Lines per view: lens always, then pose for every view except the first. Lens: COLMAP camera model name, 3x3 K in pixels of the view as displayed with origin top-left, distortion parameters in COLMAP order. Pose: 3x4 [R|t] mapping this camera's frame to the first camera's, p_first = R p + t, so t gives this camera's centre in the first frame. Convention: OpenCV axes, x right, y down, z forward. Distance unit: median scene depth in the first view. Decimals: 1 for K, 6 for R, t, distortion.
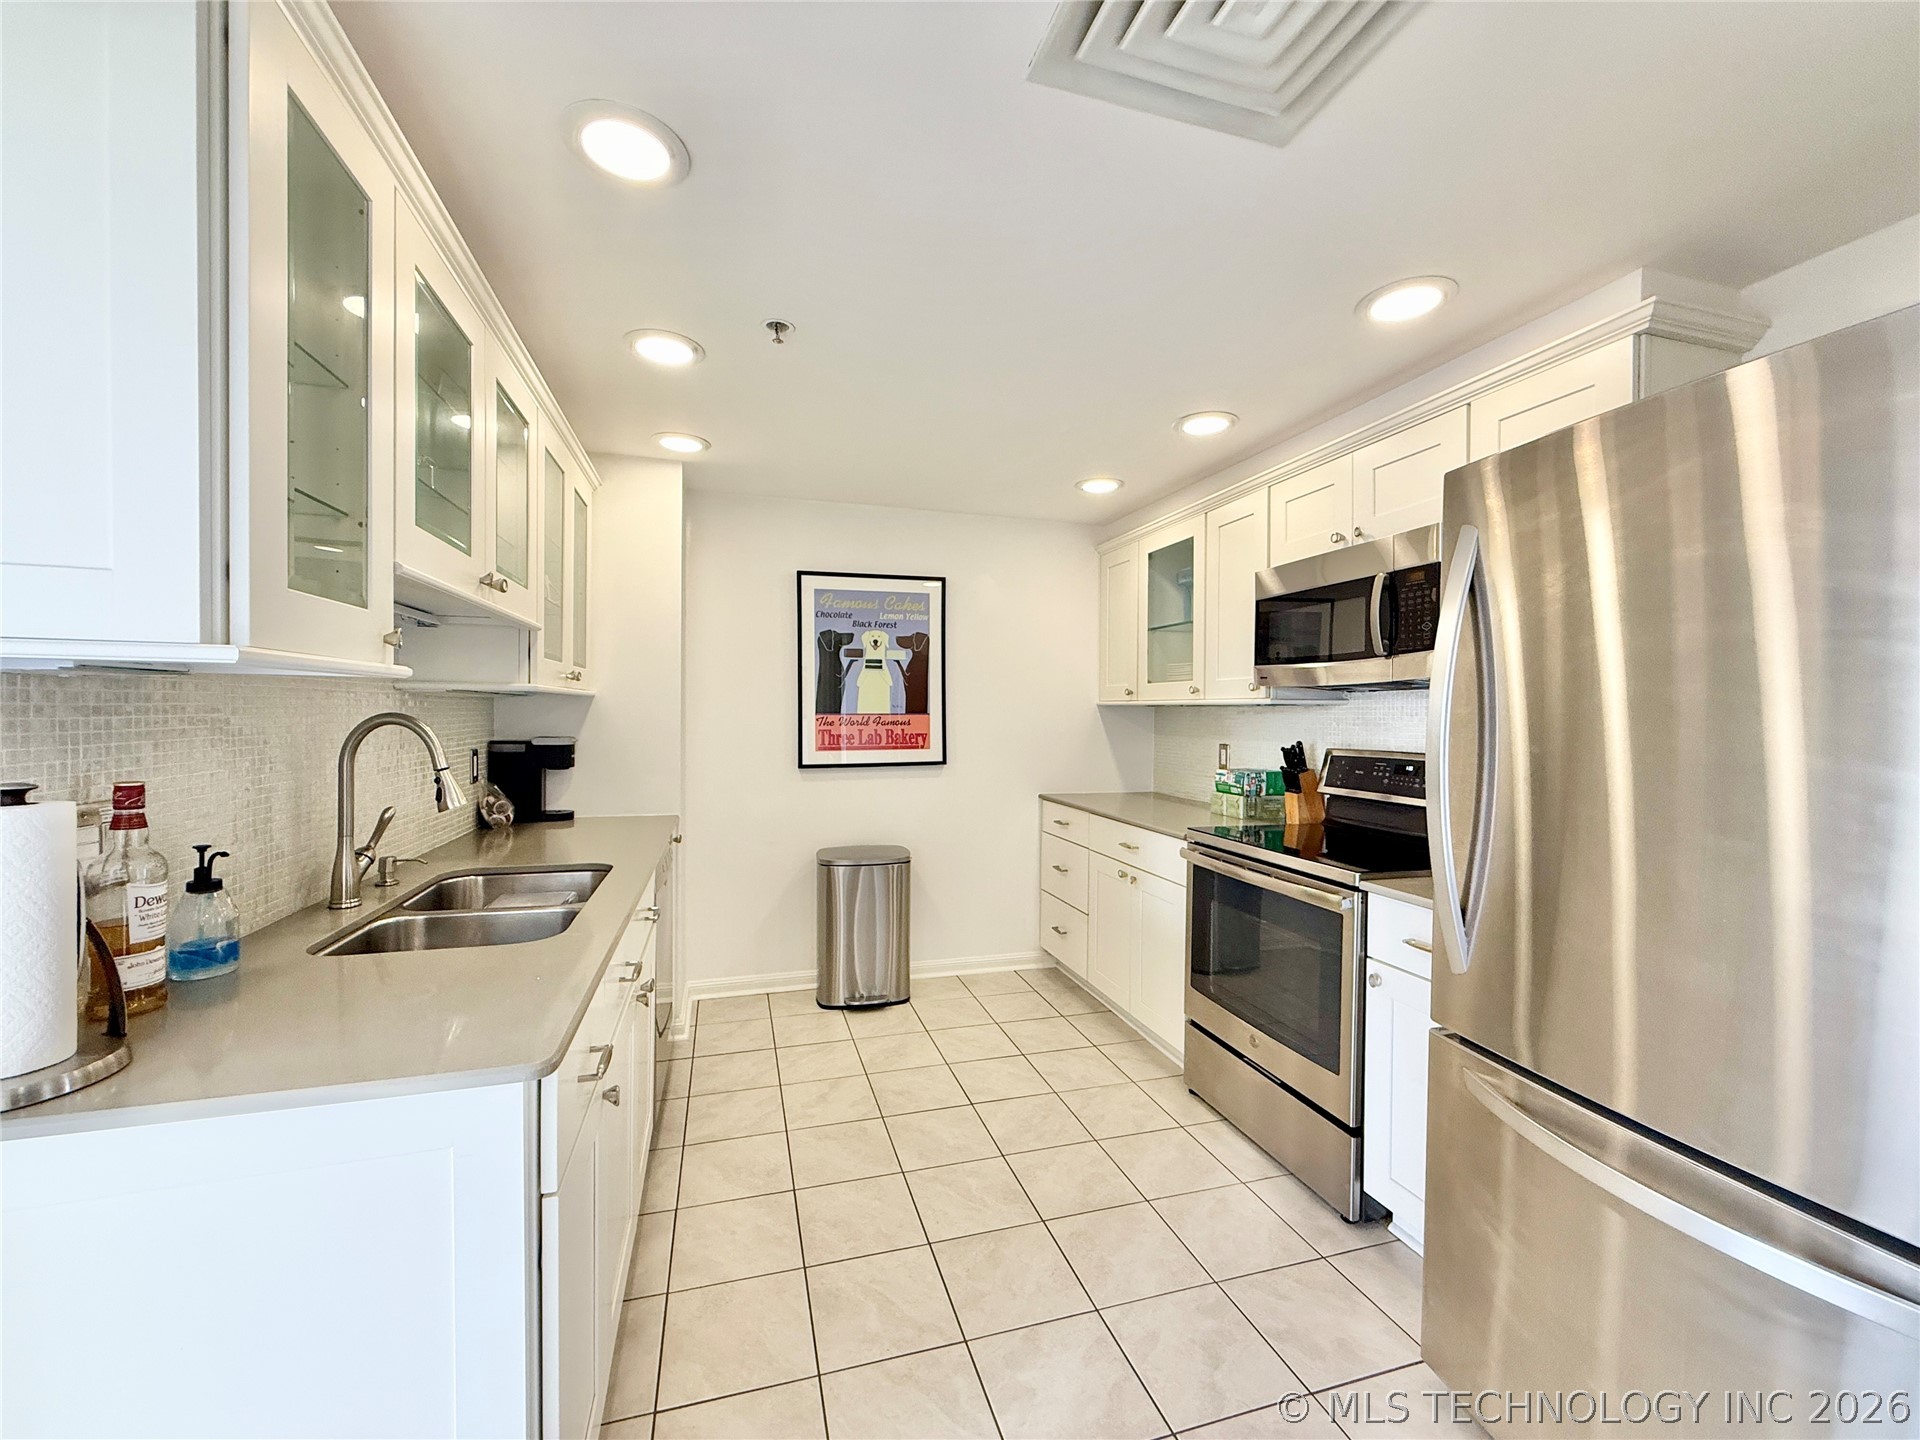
lens RADIAL K [[767.4, 0, 957.4], [0, 767.4, 725.5], [0, 0, 1]] dist [0.000369, 0.000036]
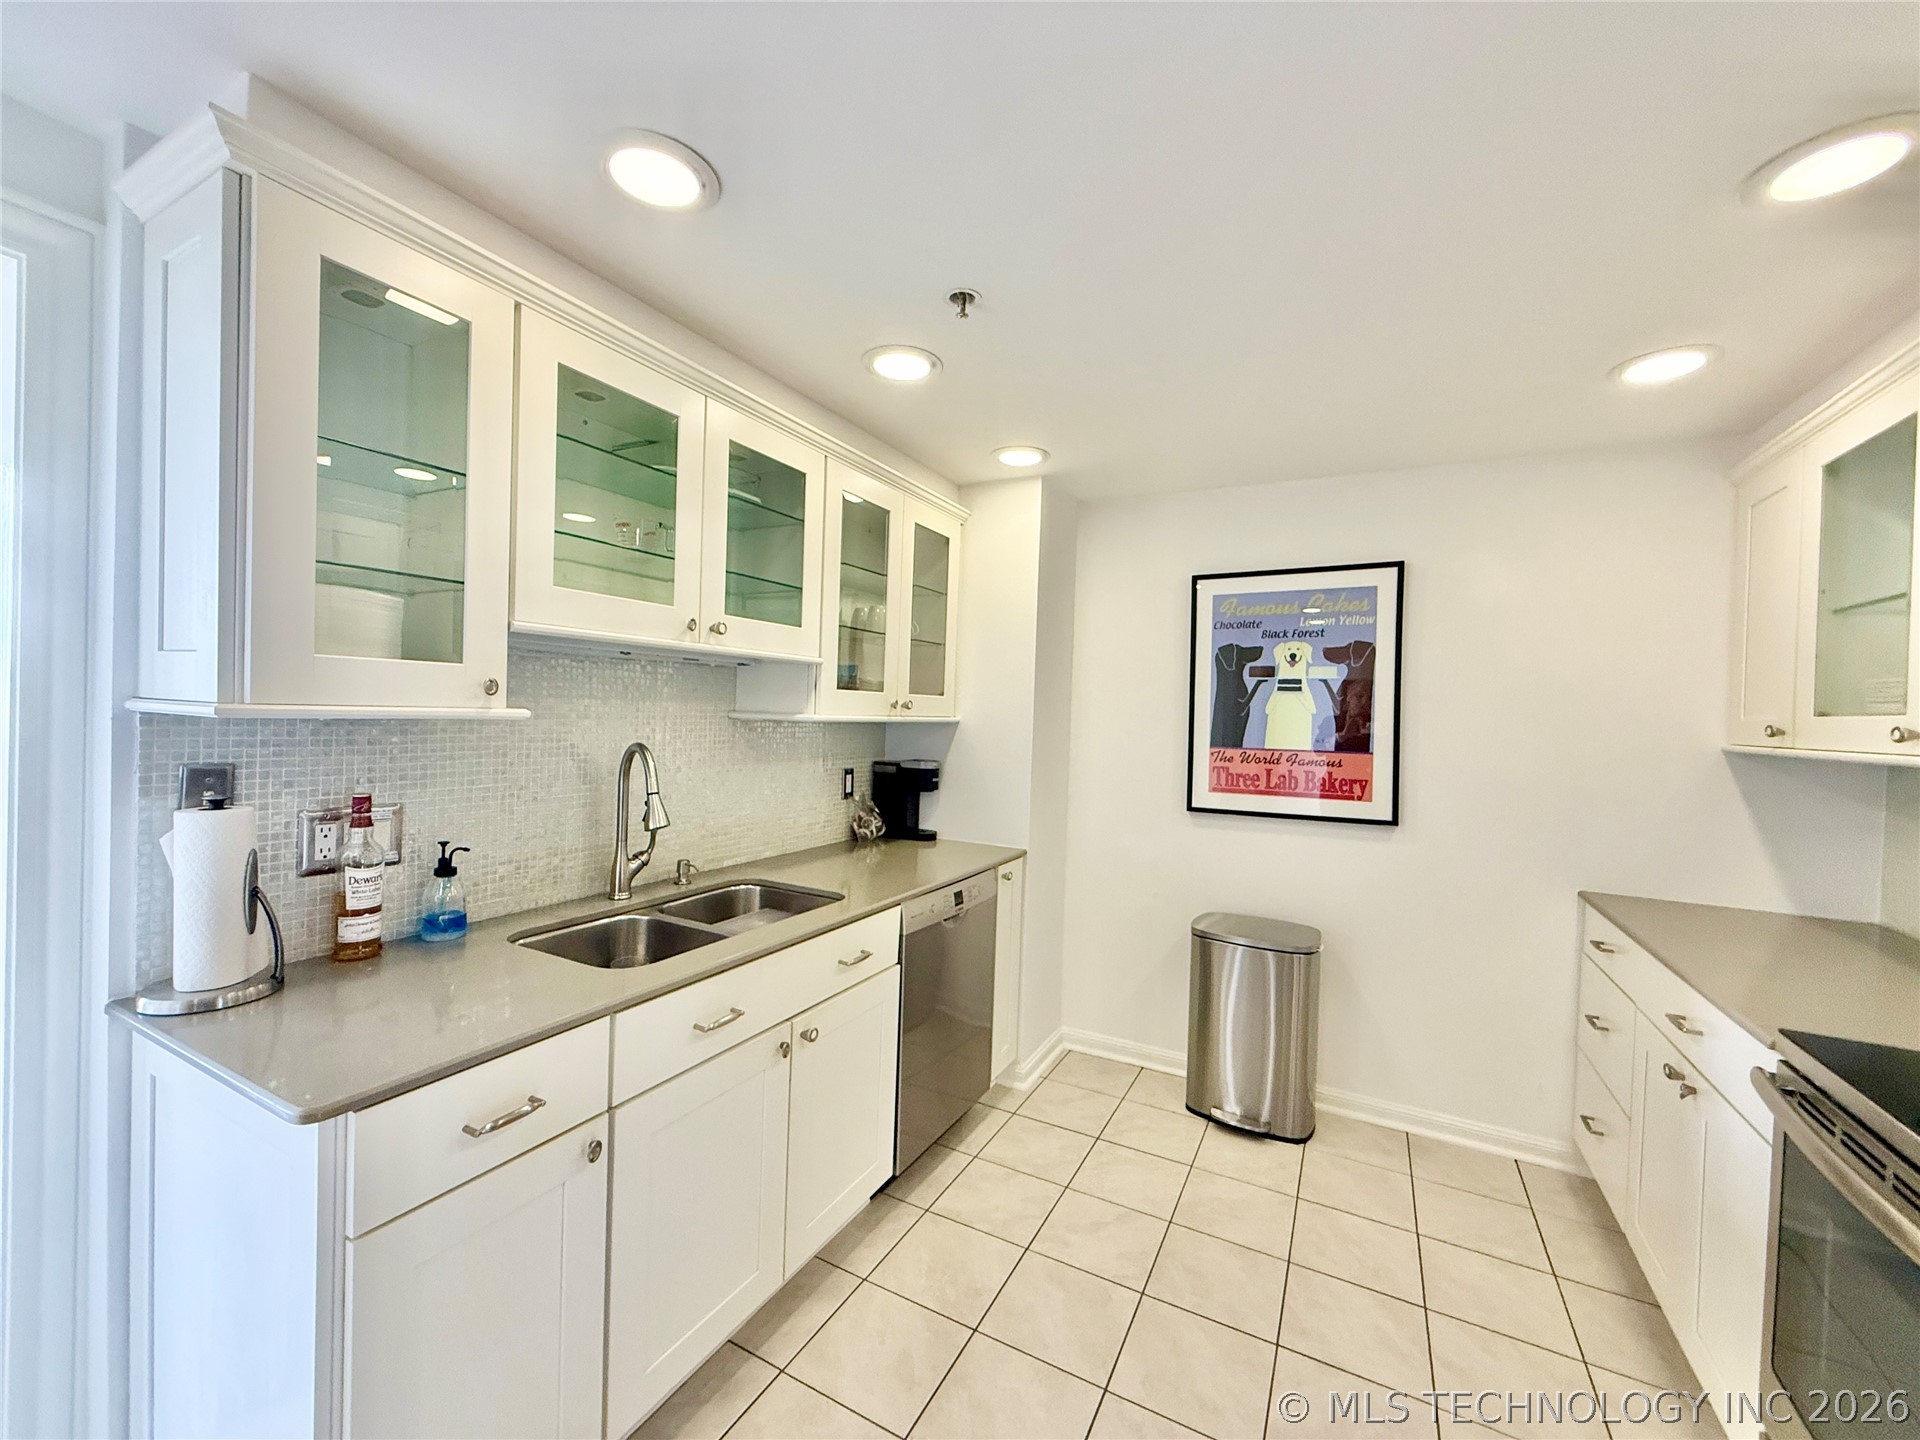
lens RADIAL K [[767.4, 0, 952.4], [0, 767.4, 726.2], [0, 0, 1]] dist [0.000369, 0.000036]
pose [[0.710022, 0.024605, -0.703749, 0.205617], [-0.036828, 0.999319, -0.002217, -0.026370], [0.703216, 0.027492, 0.710445, 0.228767]]
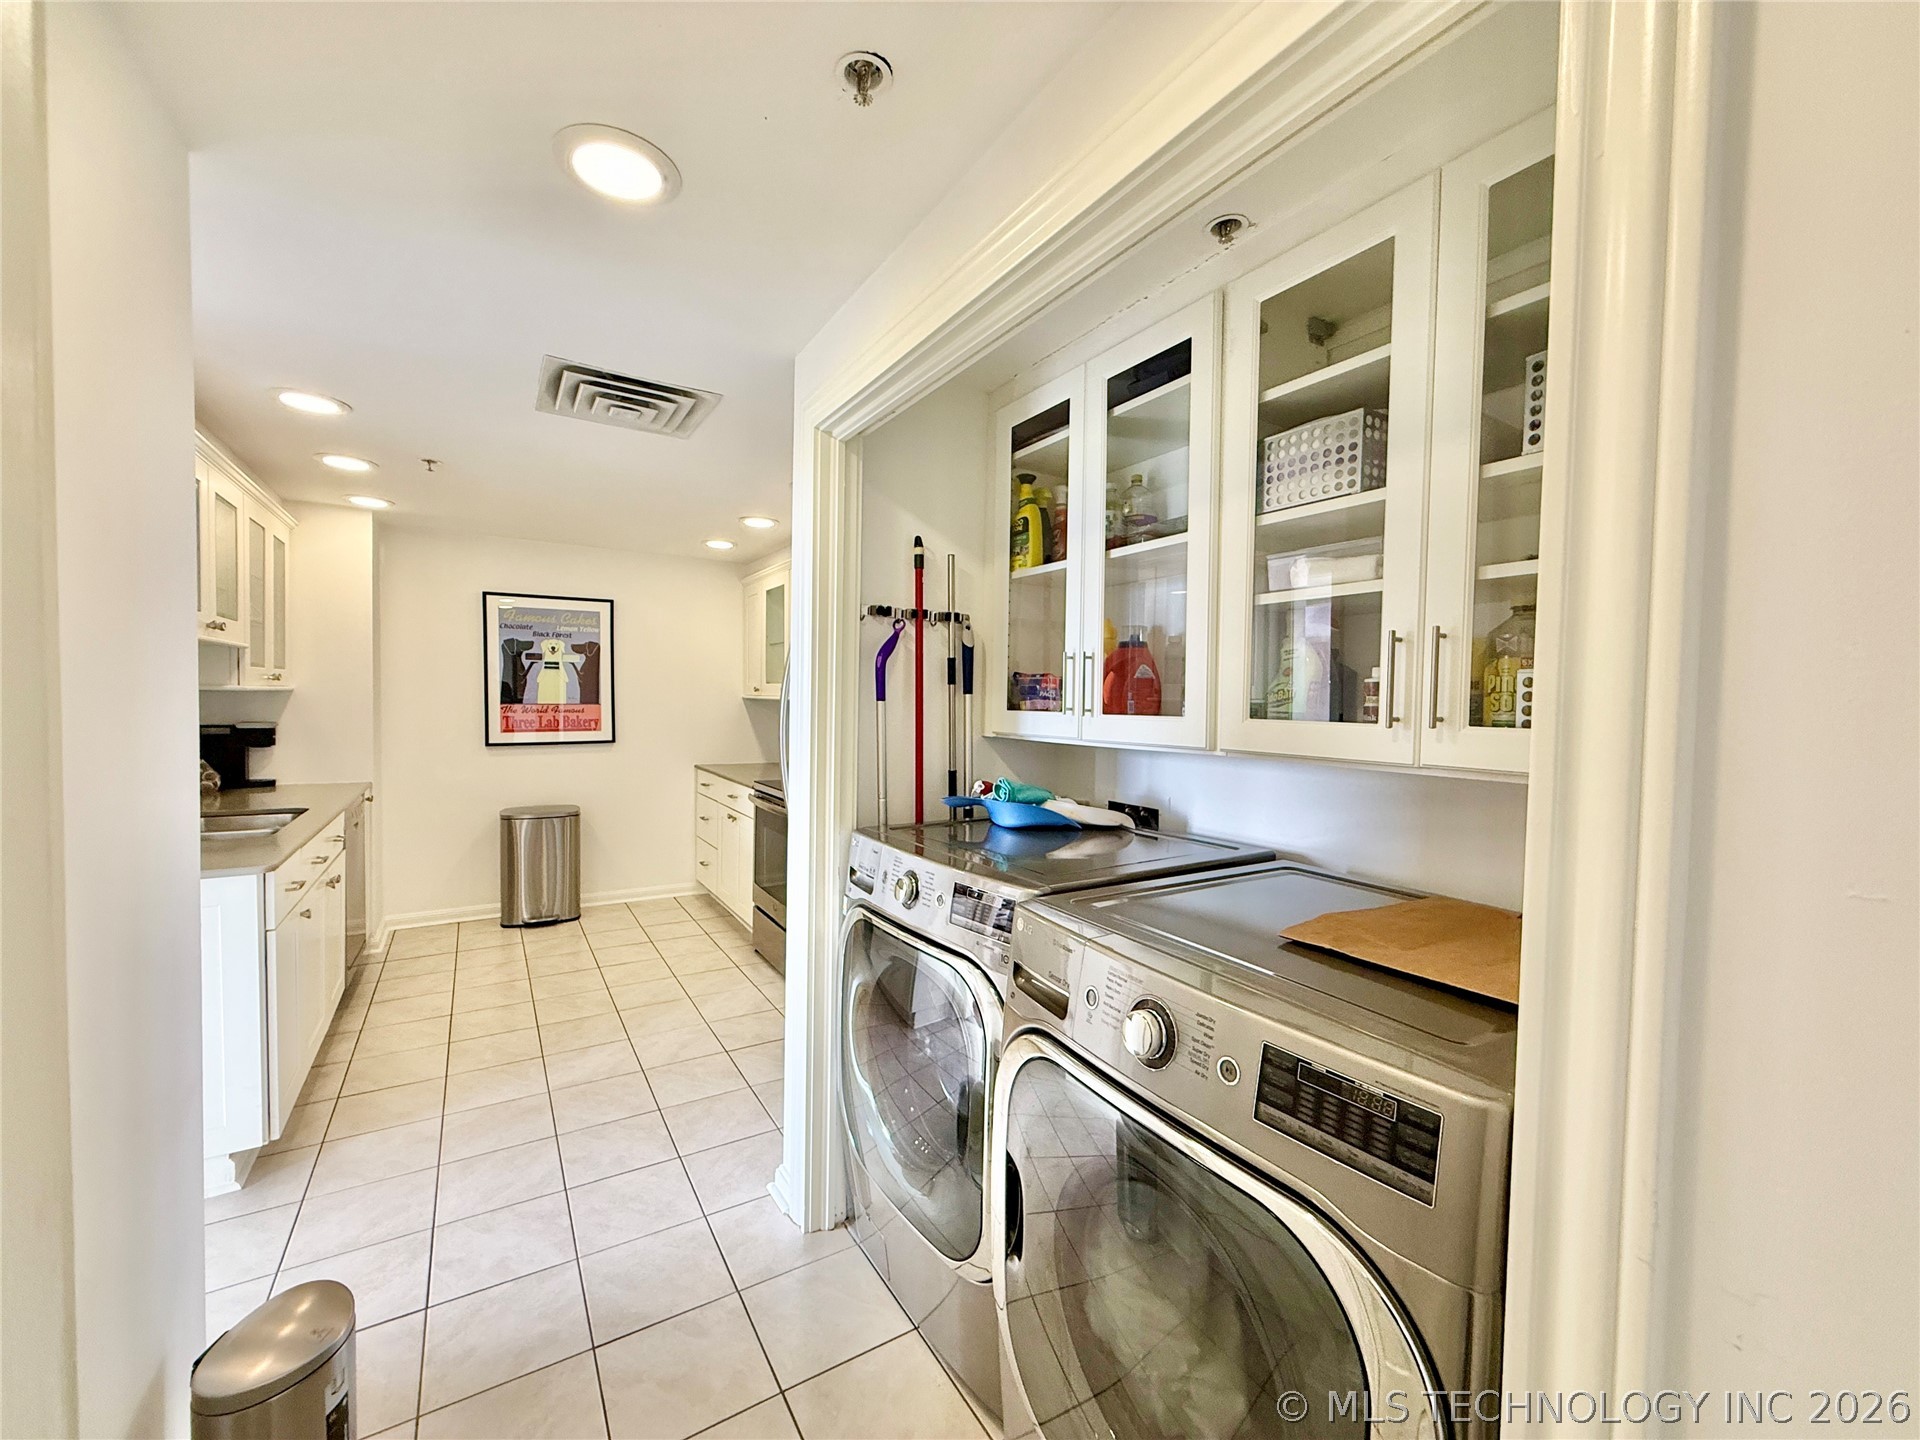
lens RADIAL K [[767.4, 0, 960.0], [0, 767.4, 725.0], [0, 0, 1]] dist [0.000369, 0.000036]
pose [[0.963475, -0.000886, 0.267796, 0.220086], [-0.004723, 0.999783, 0.020302, -0.009684], [-0.267756, -0.020825, 0.963262, -0.459516]]
